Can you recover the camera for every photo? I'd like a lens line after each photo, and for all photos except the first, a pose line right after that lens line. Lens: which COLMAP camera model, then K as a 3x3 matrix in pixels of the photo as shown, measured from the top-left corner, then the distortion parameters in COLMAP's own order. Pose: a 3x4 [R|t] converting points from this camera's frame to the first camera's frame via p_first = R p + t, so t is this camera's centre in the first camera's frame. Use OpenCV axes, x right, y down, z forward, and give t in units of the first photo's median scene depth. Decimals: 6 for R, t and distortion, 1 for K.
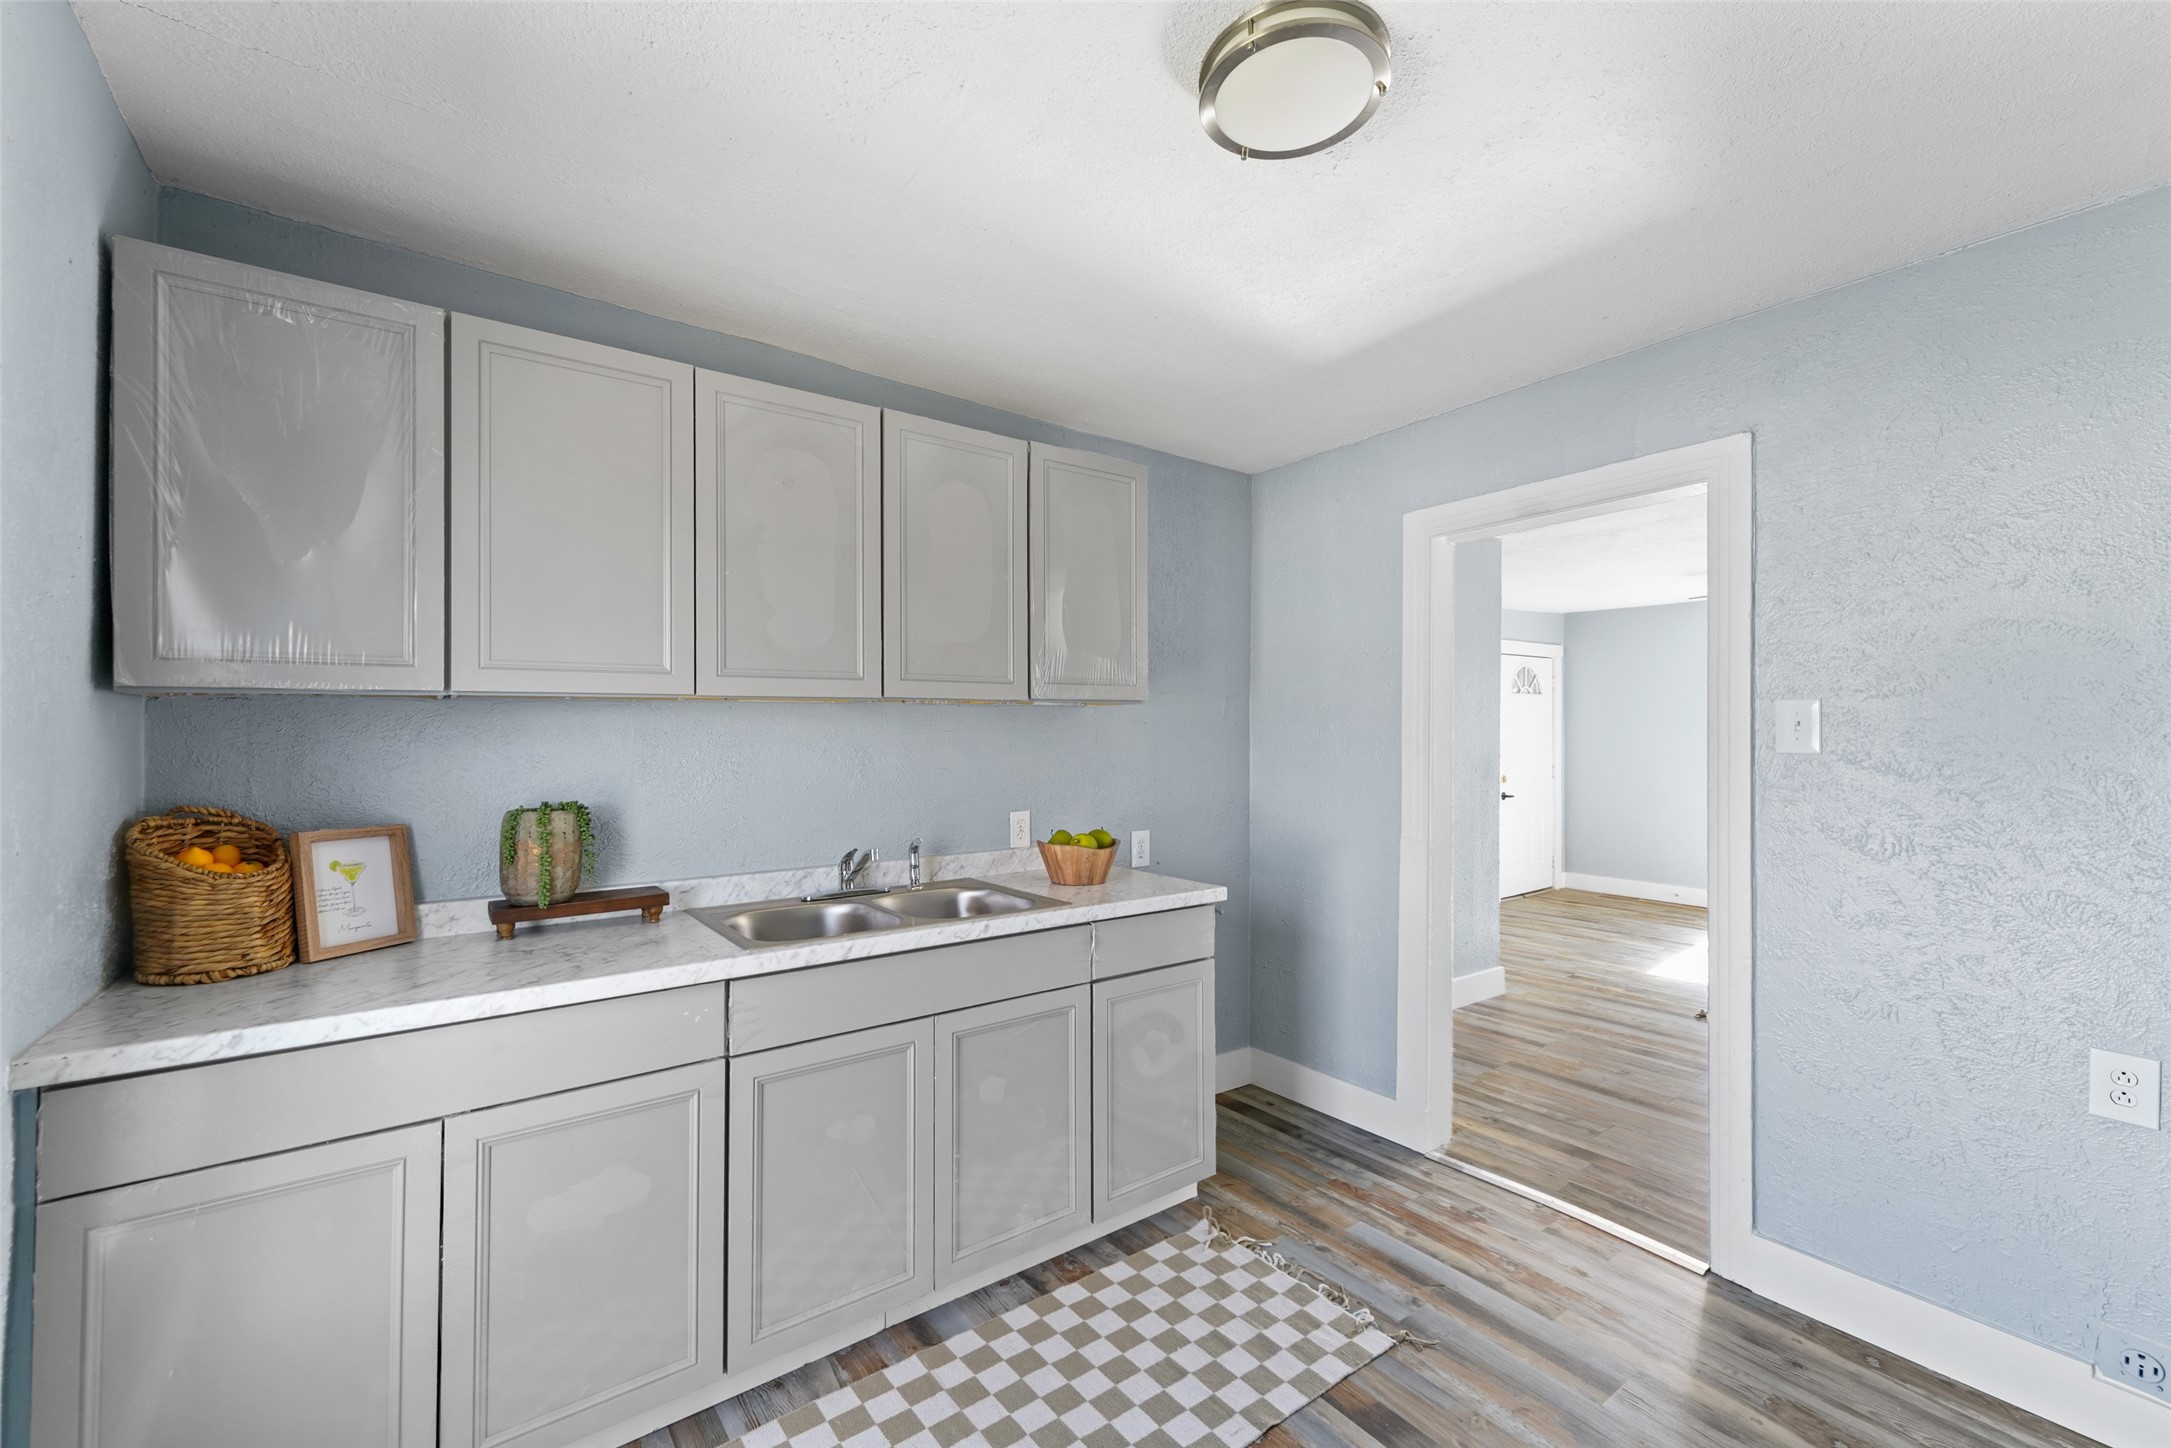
lens RADIAL K [[864.1, 0, 1071.1], [0, 864.1, 724.2], [0, 0, 1]] dist [0.008071, -0.000181]
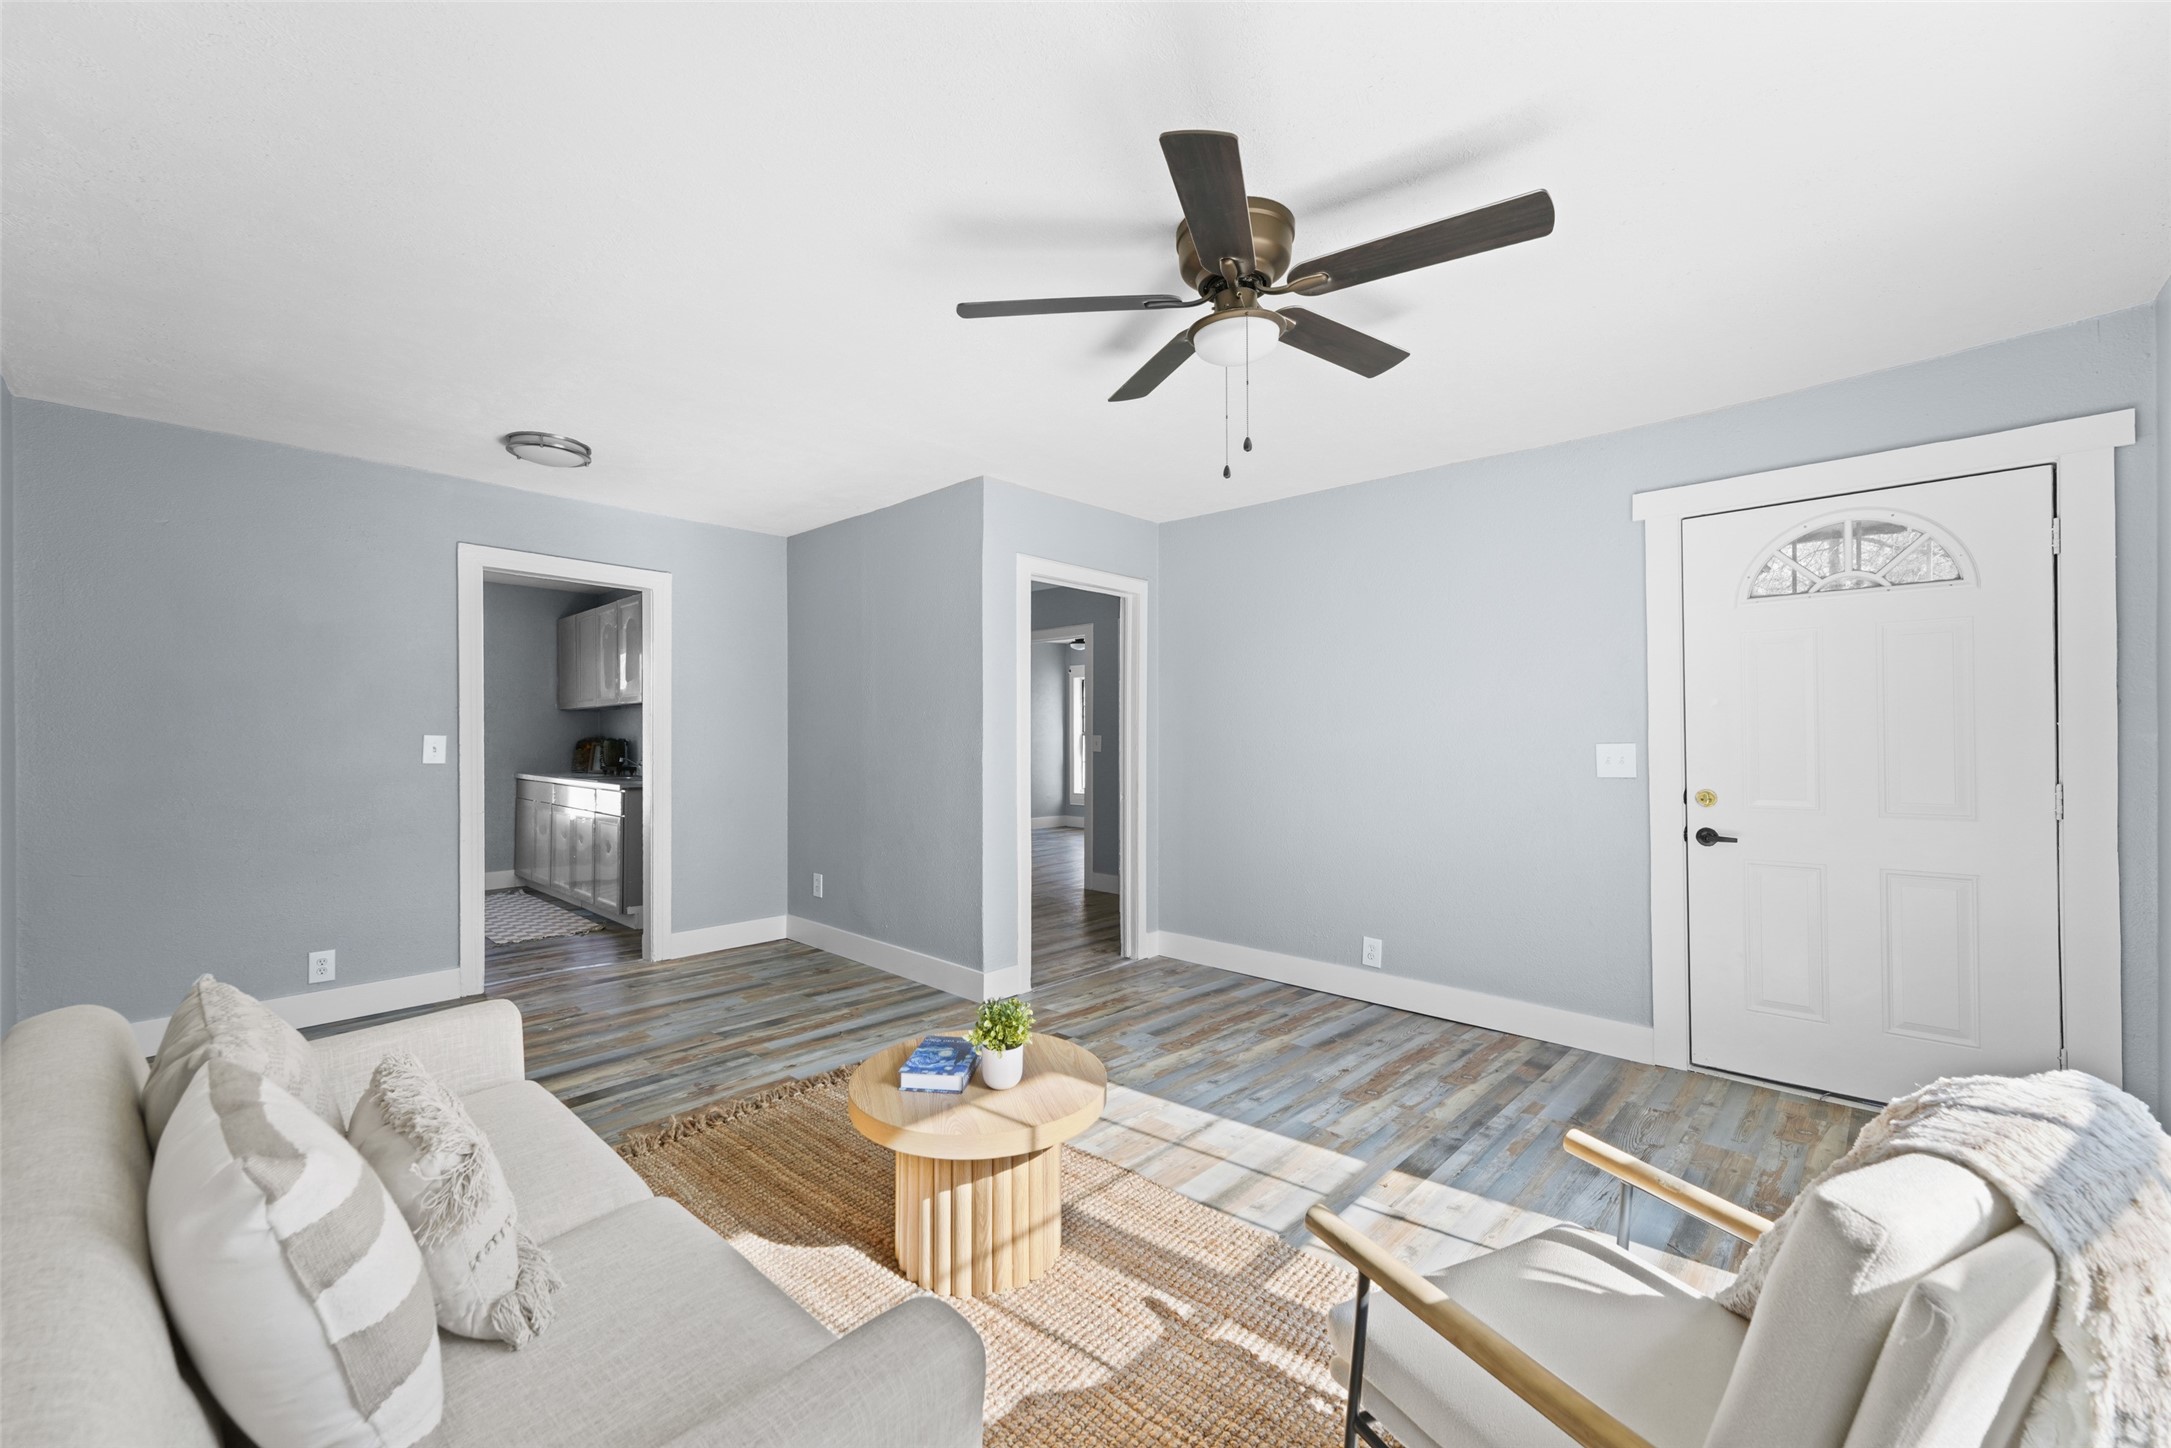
lens RADIAL K [[878.8, 0, 1091.0], [0, 878.8, 739.0], [0, 0, 1]] dist [0.009652, -0.000109]
pose [[0.181586, 0.003601, -0.983368, 0.887622], [0.009495, 0.999940, 0.005415, 0.027882], [0.983329, -0.010321, 0.181541, 0.610615]]
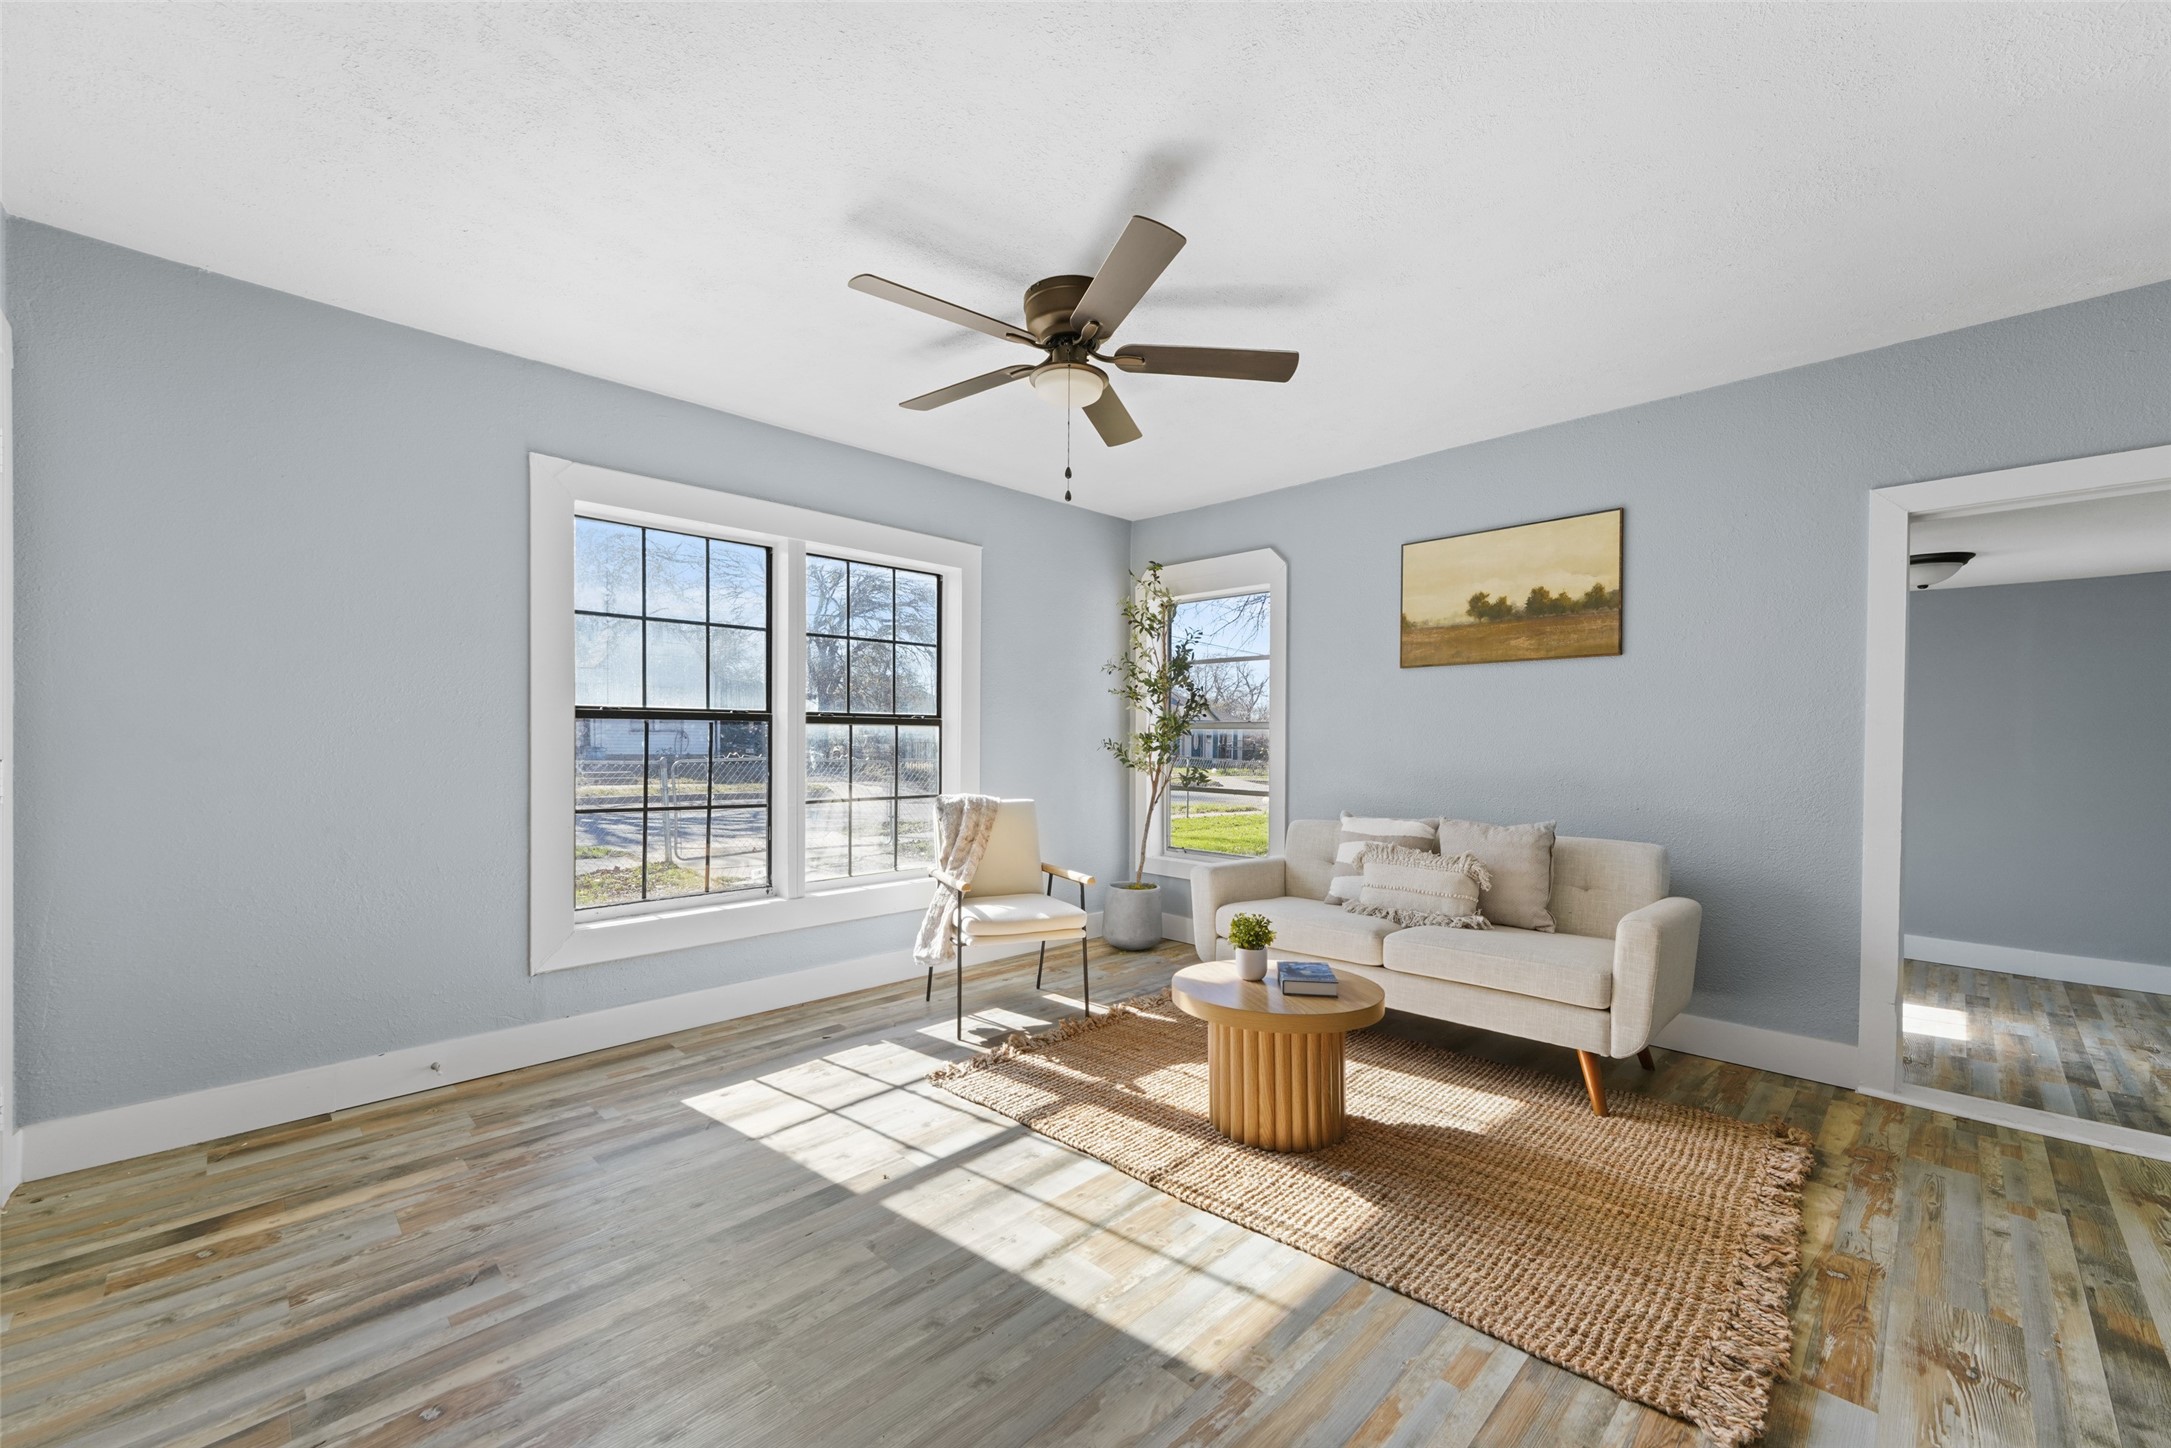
lens RADIAL K [[878.8, 0, 1091.0], [0, 878.8, 739.0], [0, 0, 1]] dist [0.009652, -0.000109]
pose [[-0.158471, -0.005154, 0.987350, 0.244810], [-0.013501, 0.999904, 0.003052, 0.039553], [-0.987271, -0.012847, -0.158525, 0.760967]]
